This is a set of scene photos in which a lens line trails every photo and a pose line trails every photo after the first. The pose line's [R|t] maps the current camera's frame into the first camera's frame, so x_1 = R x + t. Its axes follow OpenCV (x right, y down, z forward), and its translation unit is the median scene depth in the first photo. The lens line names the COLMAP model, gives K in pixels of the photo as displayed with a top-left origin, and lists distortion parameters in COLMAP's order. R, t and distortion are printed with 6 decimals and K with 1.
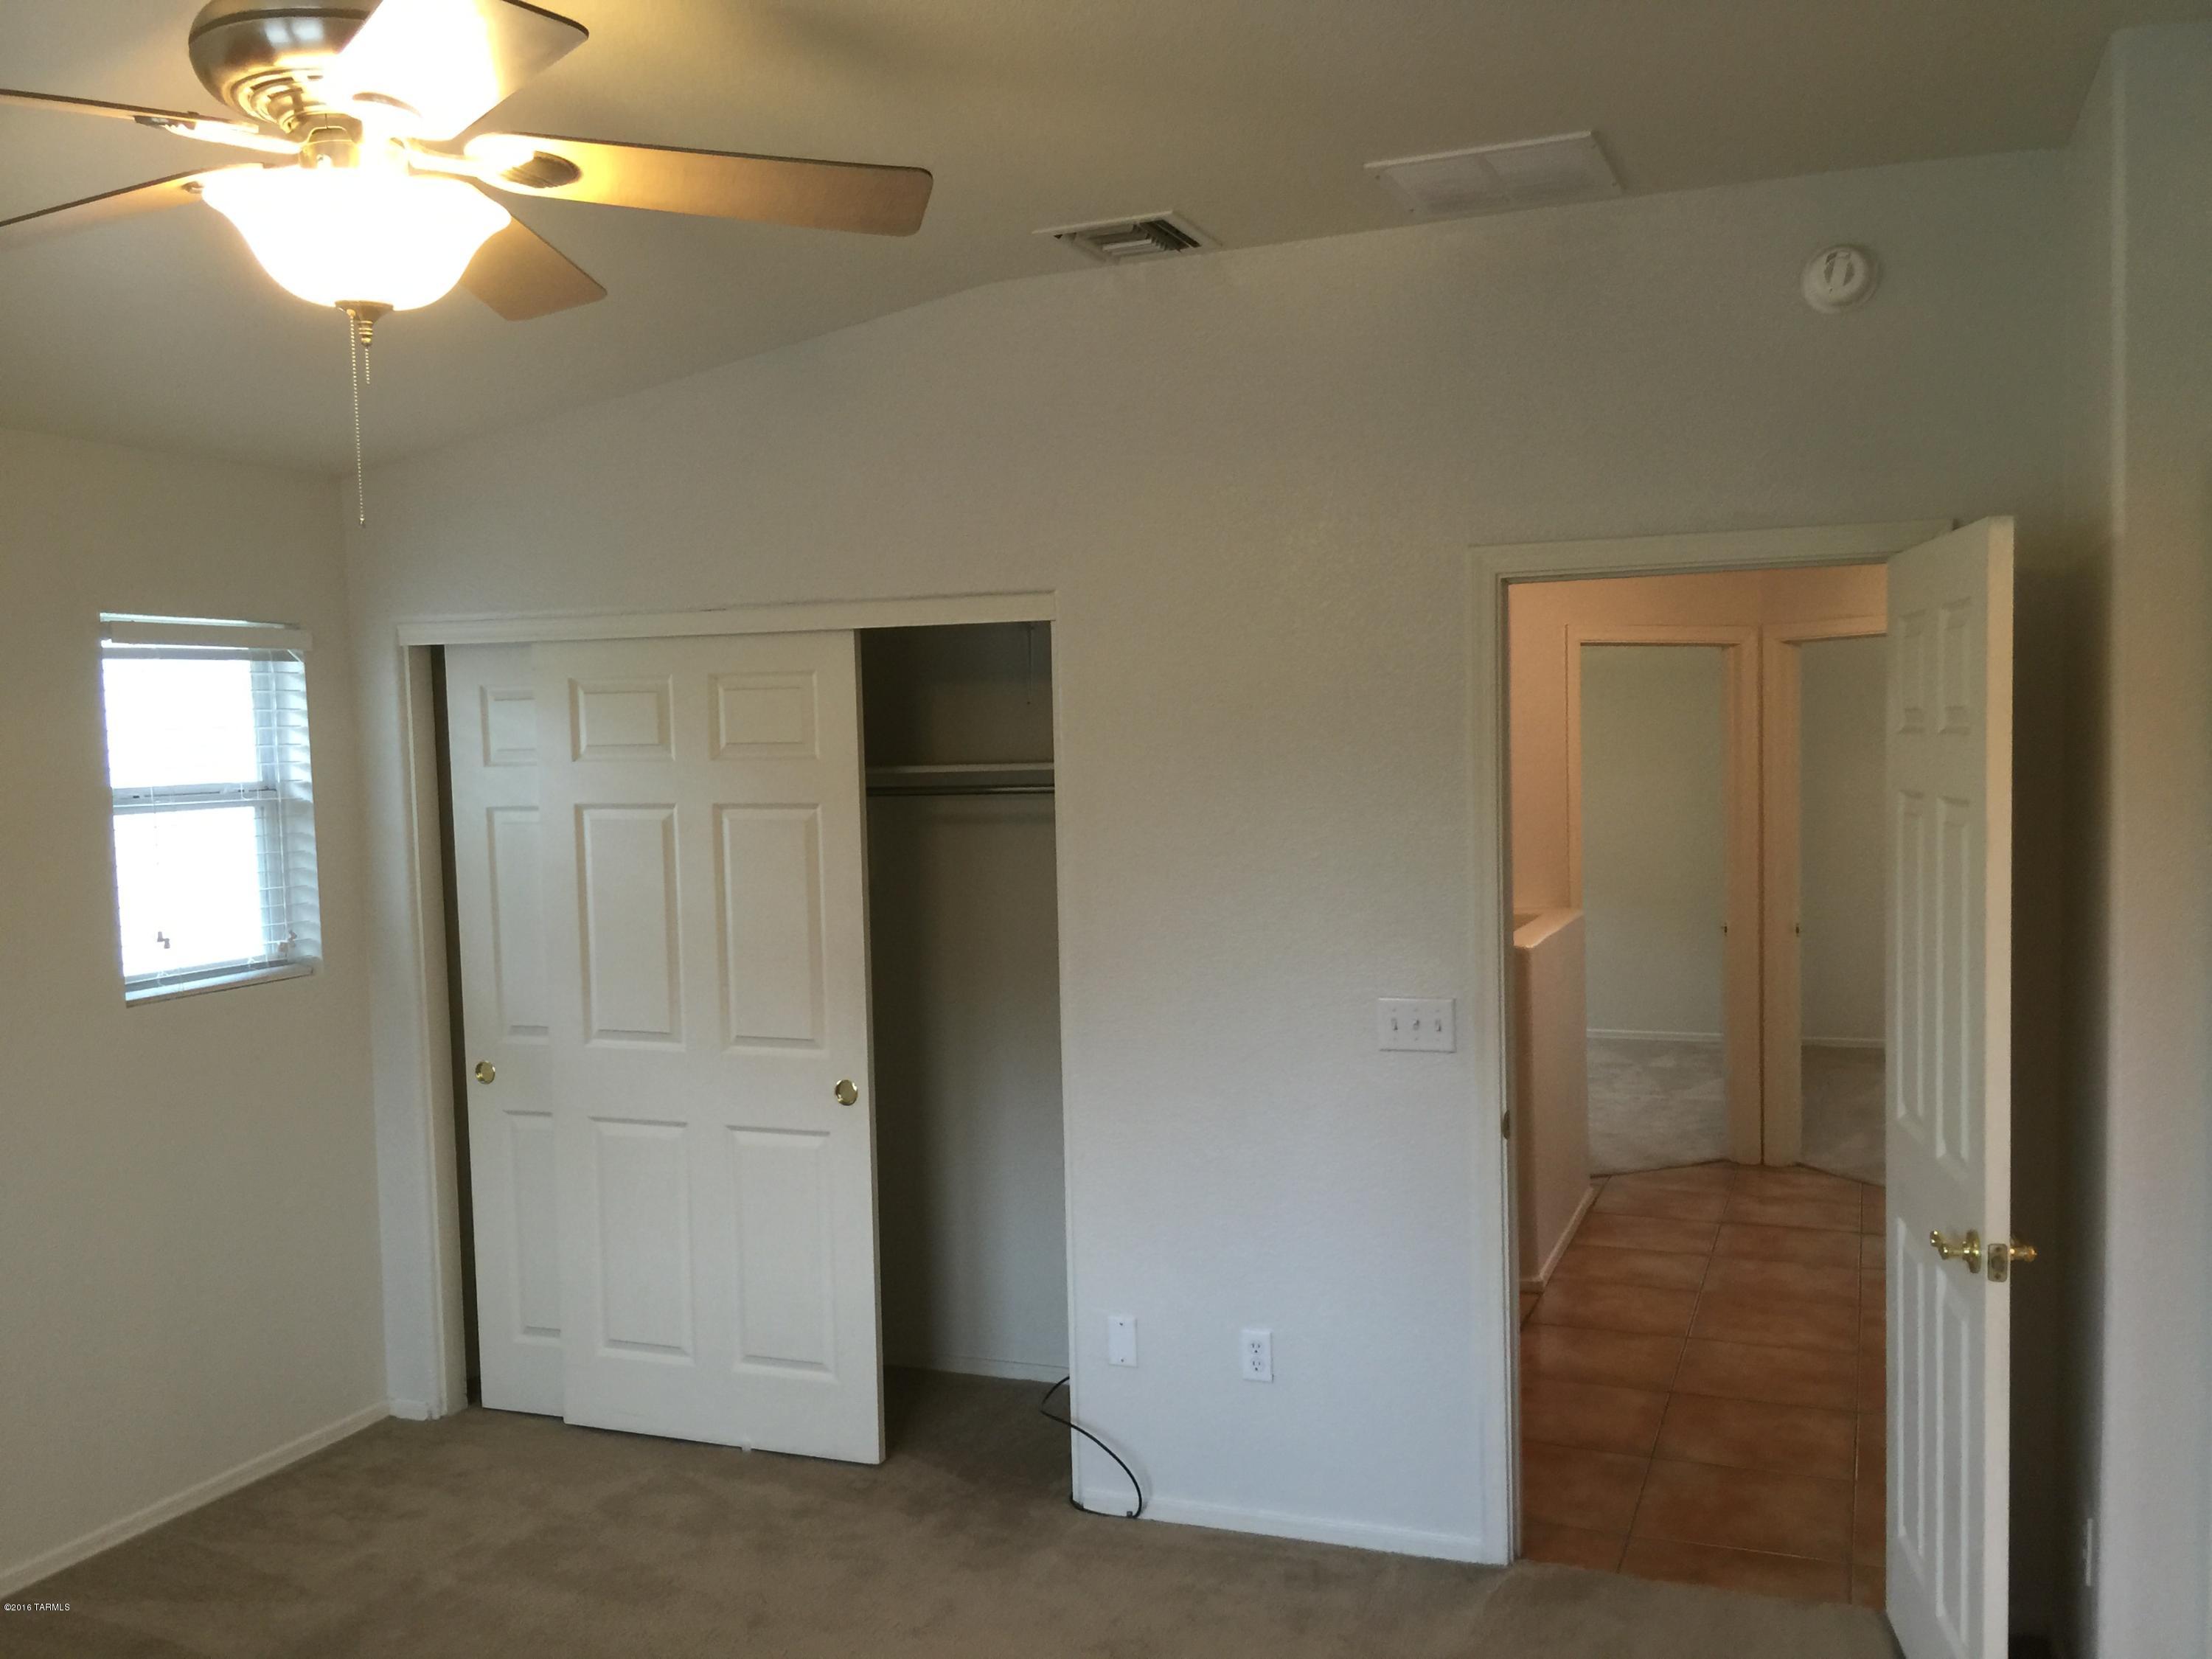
lens RADIAL K [[1890.0, 0, 1093.1], [0, 1890.0, 824.0], [0, 0, 1]] dist [0.066486, -0.117672]
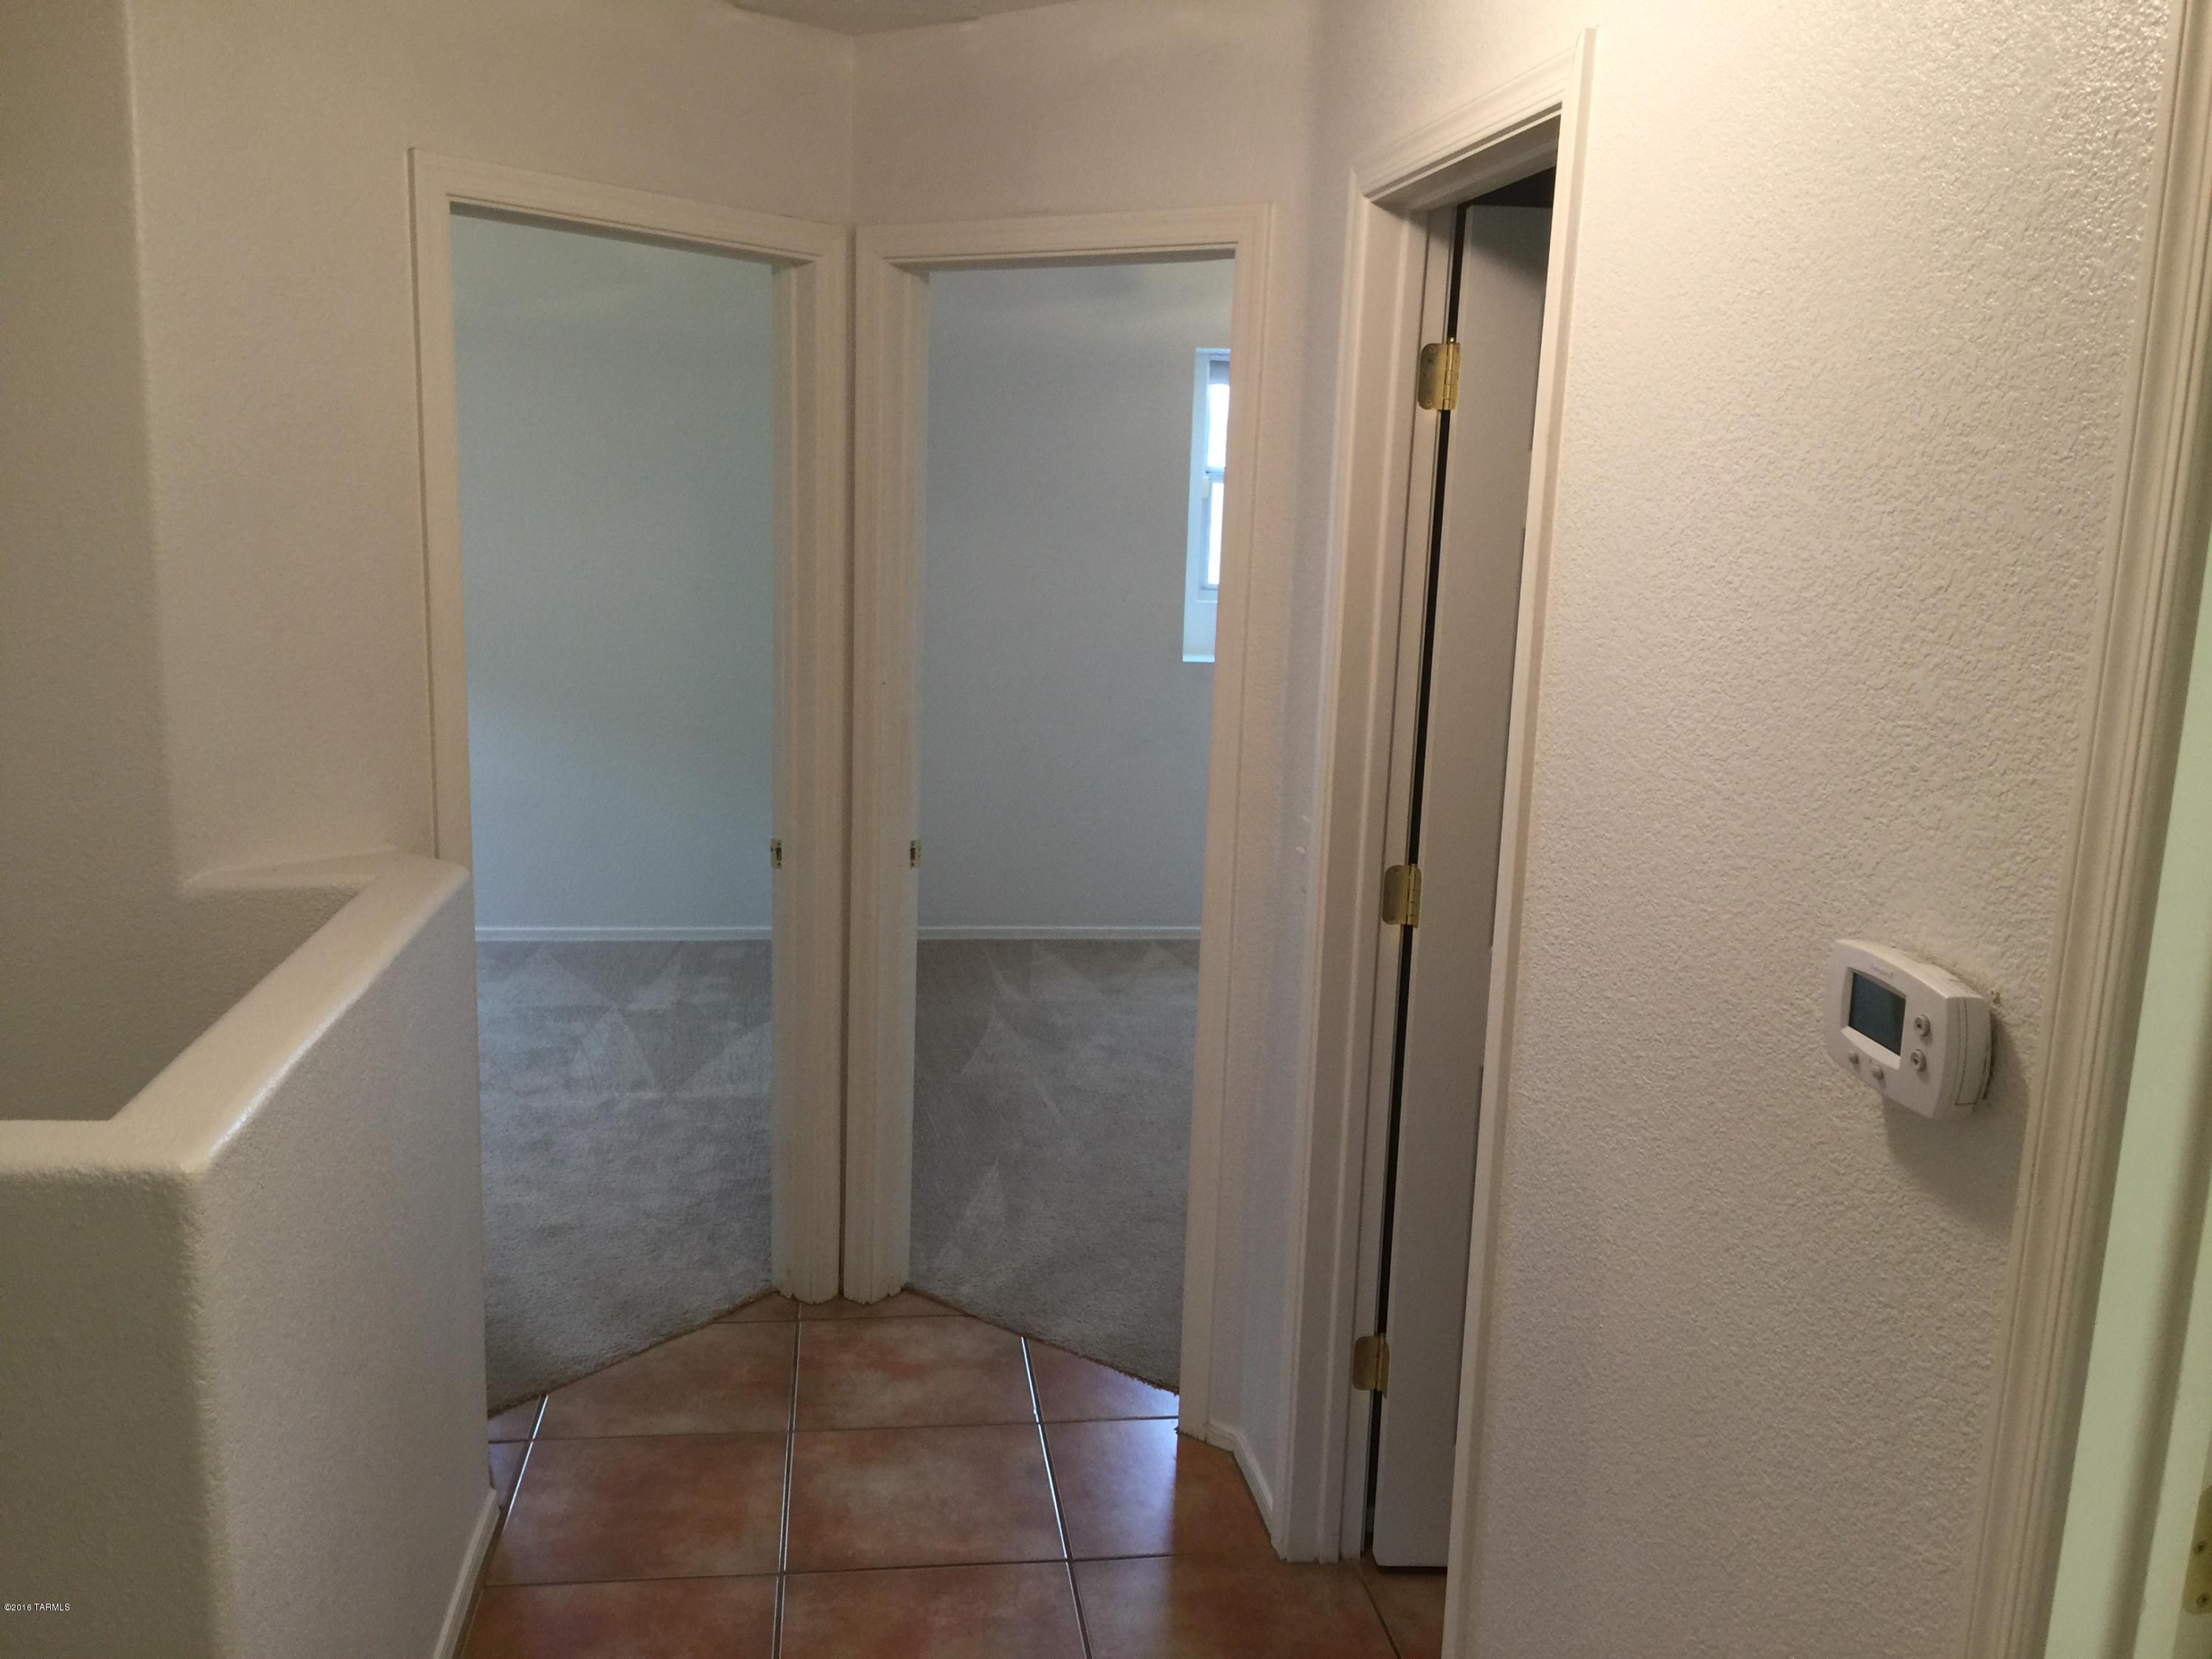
lens RADIAL K [[1890.0, 0, 1093.1], [0, 1890.0, 824.0], [0, 0, 1]] dist [0.066486, -0.117672]
pose [[0.869105, -0.041677, 0.492869, 0.164160], [-0.028255, 0.990633, 0.133593, -0.021612], [-0.493820, -0.130032, 0.859787, 0.548187]]
